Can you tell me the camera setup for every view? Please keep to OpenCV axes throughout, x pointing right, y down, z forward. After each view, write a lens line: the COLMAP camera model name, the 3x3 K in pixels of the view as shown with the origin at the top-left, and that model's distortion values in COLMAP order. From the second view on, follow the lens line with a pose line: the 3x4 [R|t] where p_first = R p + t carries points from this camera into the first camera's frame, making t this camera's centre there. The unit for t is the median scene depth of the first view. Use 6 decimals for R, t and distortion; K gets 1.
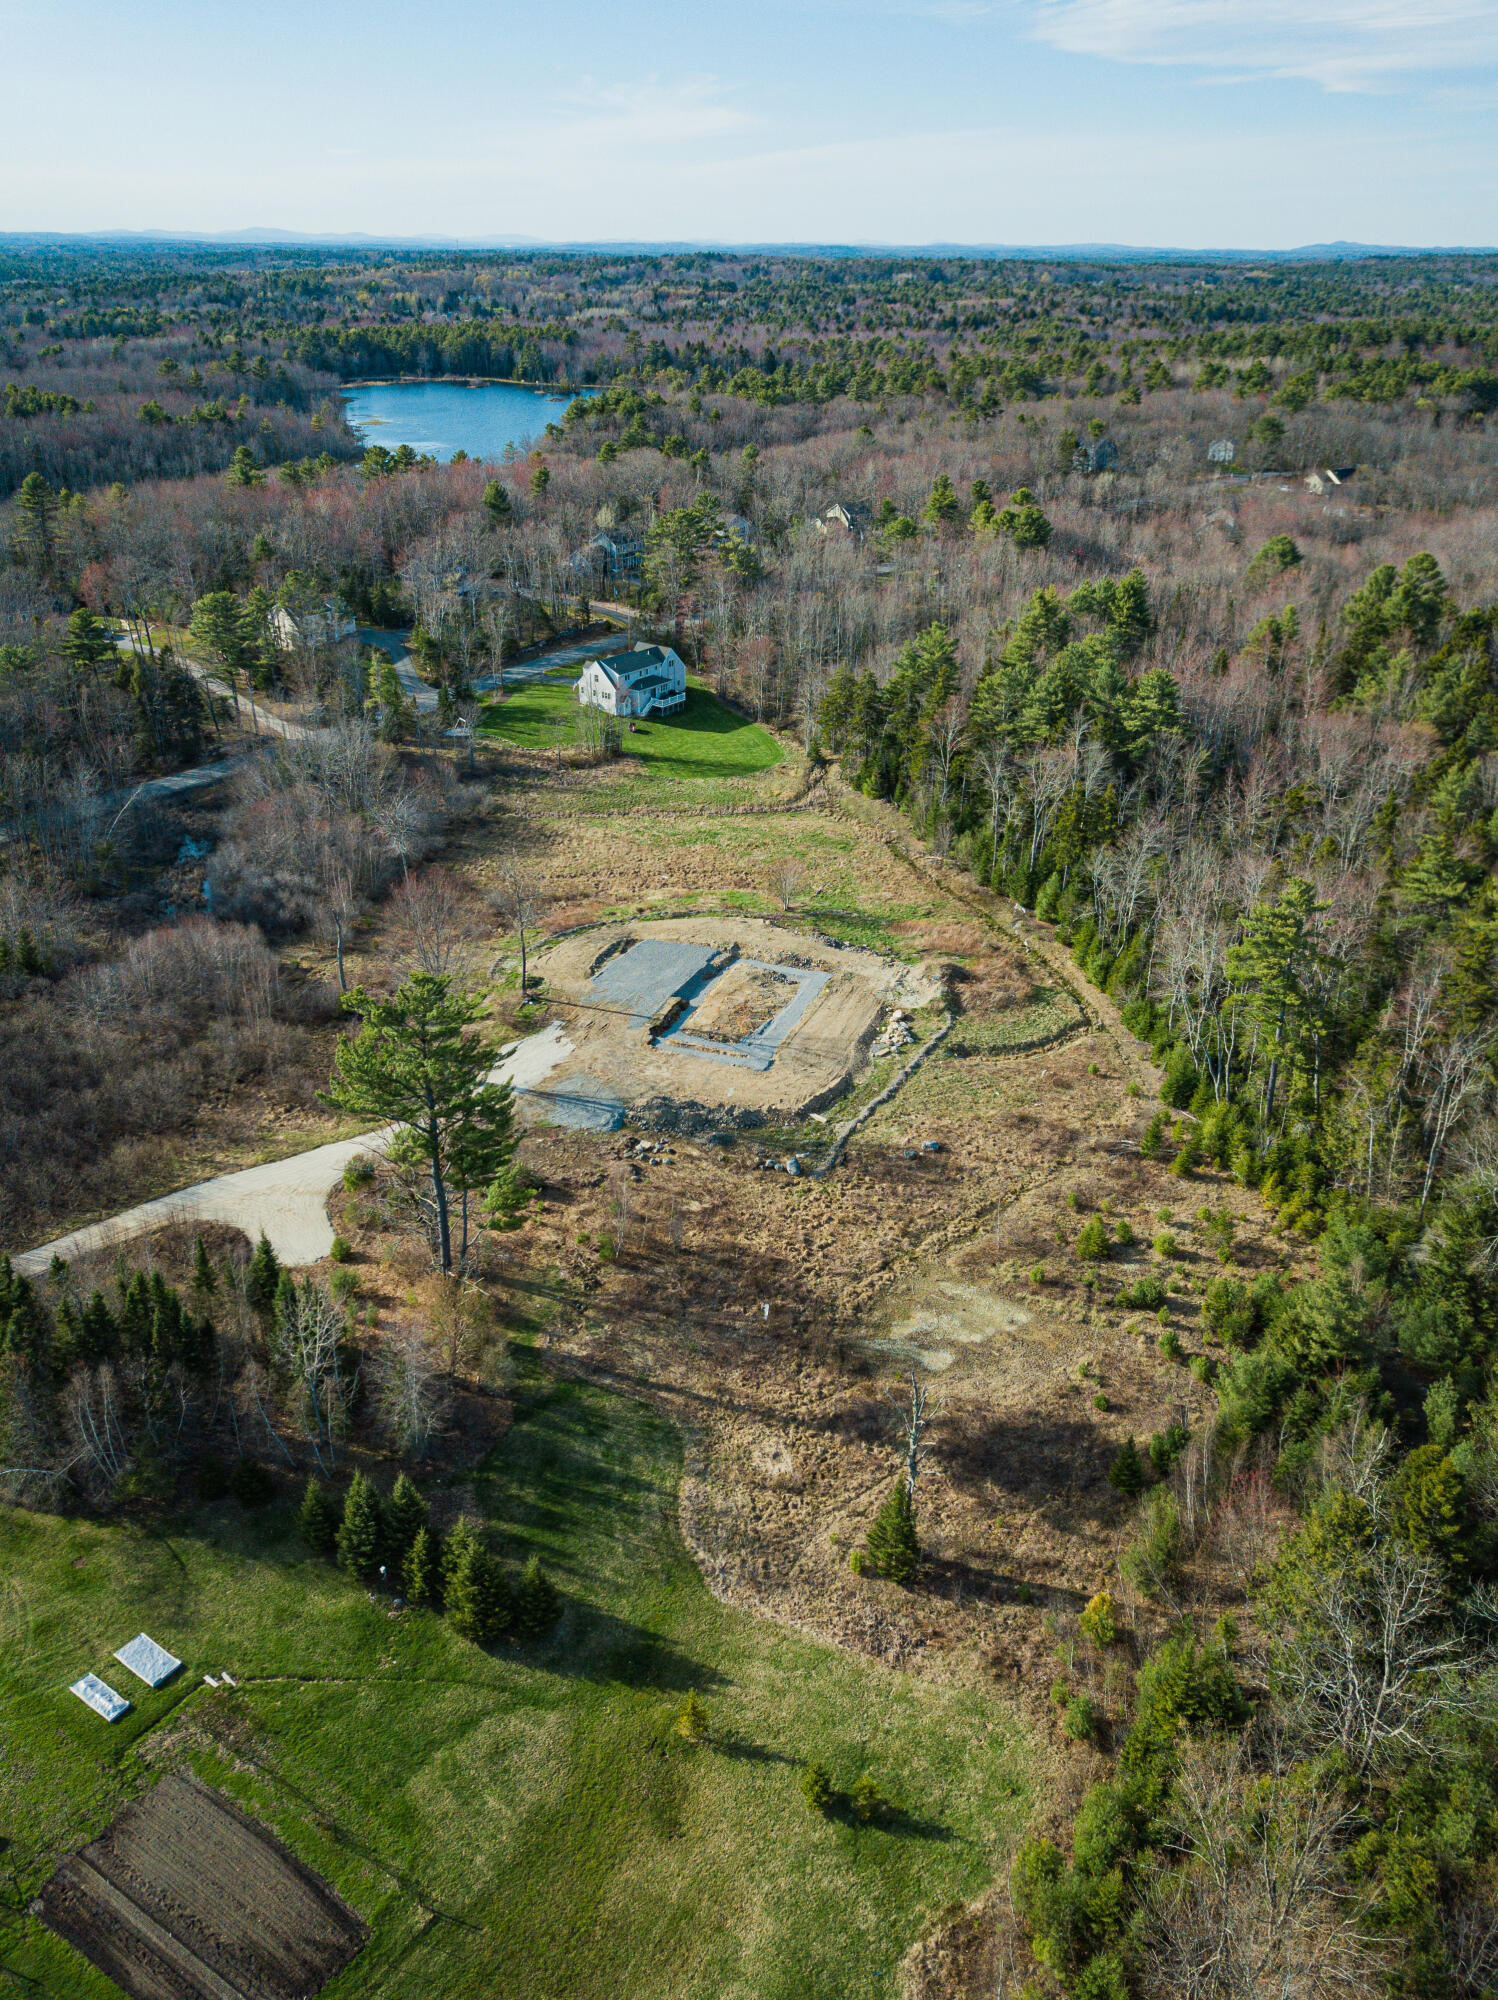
lens RADIAL K [[1536.1, 0, 744.0], [0, 1536.1, 993.1], [0, 0, 1]] dist [0.019947, -0.025130]
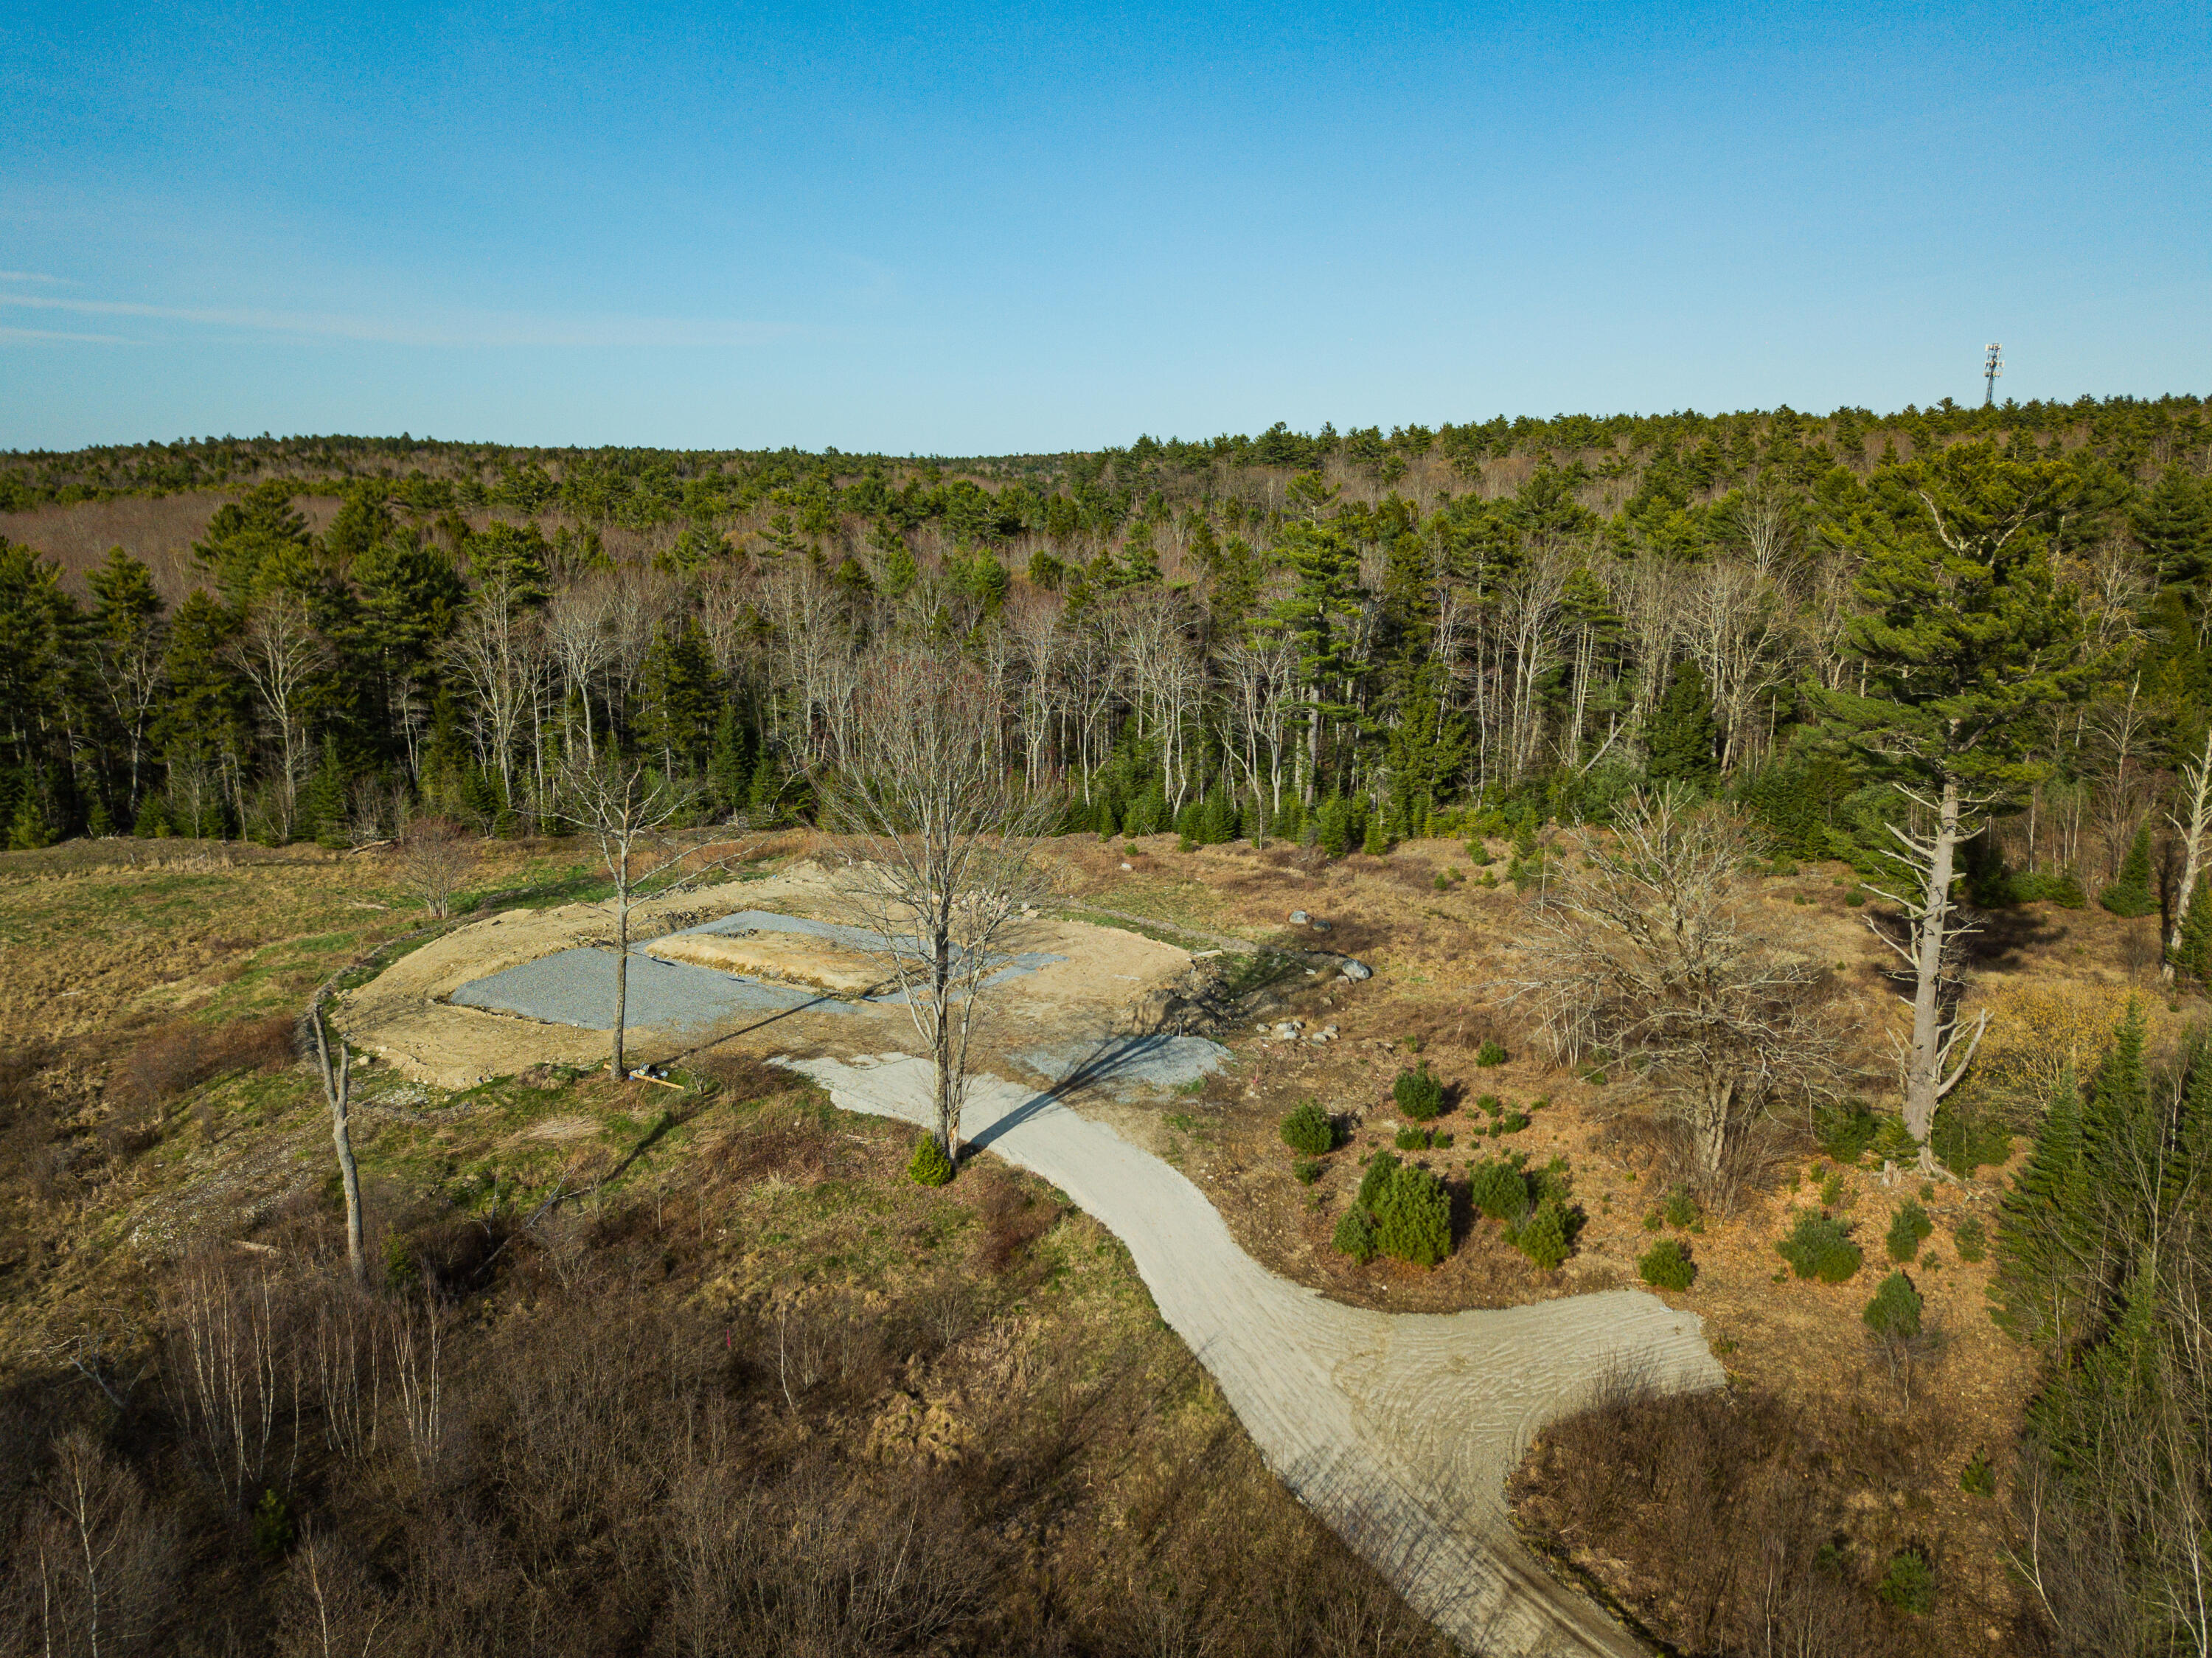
lens RADIAL K [[1699.2, 0, 1116.9], [0, 1699.2, 838.3], [0, 0, 1]] dist [0.019947, -0.025130]
pose [[0.199173, -0.213291, 0.956471, -0.625683], [0.427464, 0.897185, 0.111056, -0.058146], [-0.881819, 0.386737, 0.269869, 0.809428]]
